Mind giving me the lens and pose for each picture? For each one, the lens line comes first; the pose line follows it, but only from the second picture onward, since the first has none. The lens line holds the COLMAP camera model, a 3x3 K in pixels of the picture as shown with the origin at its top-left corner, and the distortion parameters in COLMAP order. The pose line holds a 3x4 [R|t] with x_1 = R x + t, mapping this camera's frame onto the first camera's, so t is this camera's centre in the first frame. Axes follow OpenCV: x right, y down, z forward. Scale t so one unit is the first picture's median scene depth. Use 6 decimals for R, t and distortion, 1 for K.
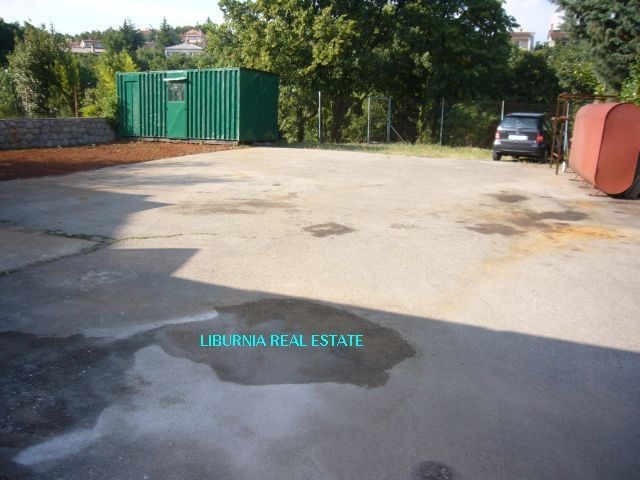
lens RADIAL K [[540.1, 0, 312.6], [0, 540.1, 237.2], [0, 0, 1]] dist [-0.118636, 0.095647]
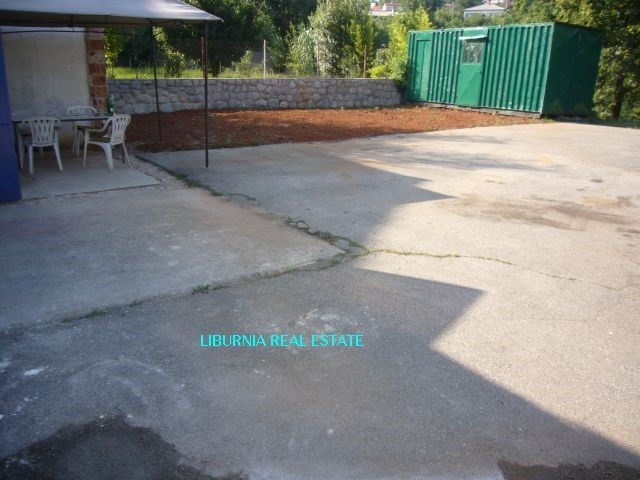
lens RADIAL K [[540.1, 0, 312.6], [0, 540.1, 237.2], [0, 0, 1]] dist [-0.118636, 0.095647]
pose [[0.868858, 0.148883, -0.472144, -0.029176], [-0.118668, 0.988537, 0.093342, -0.023001], [0.480629, -0.025072, 0.876566, 0.105099]]
